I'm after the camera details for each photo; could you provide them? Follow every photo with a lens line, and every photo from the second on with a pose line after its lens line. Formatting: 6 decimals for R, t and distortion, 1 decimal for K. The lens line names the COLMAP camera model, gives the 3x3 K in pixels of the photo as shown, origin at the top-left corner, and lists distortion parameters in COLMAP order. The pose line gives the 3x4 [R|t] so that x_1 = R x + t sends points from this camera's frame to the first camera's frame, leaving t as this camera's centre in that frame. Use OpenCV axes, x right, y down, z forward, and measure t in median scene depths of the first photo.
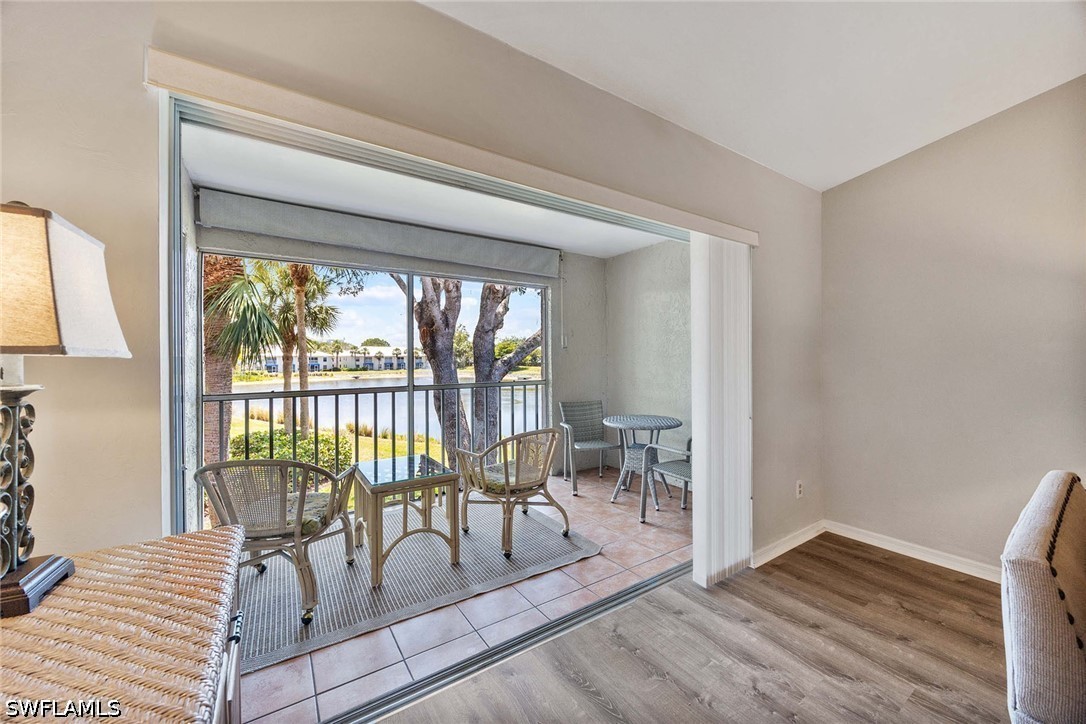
lens RADIAL K [[420.2, 0, 546.3], [0, 420.2, 359.6], [0, 0, 1]] dist [-0.001755, -0.000342]
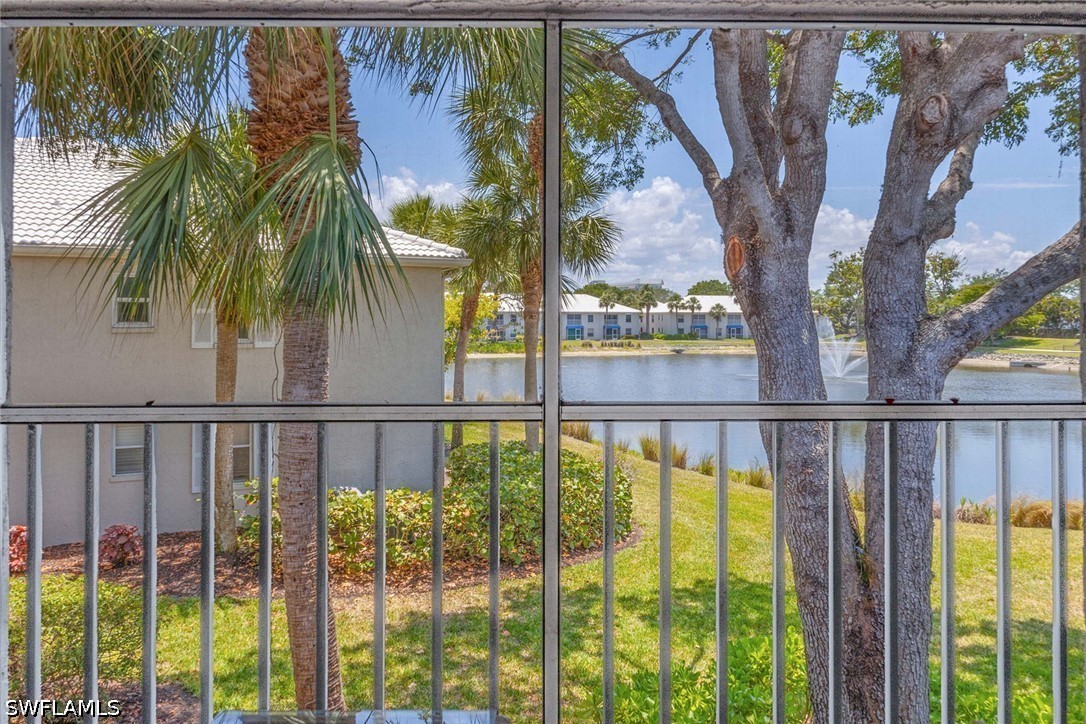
lens RADIAL K [[816.7, 0, 557.6], [0, 816.7, 319.8], [0, 0, 1]] dist [0.008742, 0.007663]
pose [[0.840449, 0.007055, -0.541844, -0.004472], [-0.007137, 0.999973, 0.001950, 0.001276], [0.541843, 0.002228, 0.840477, 0.206871]]
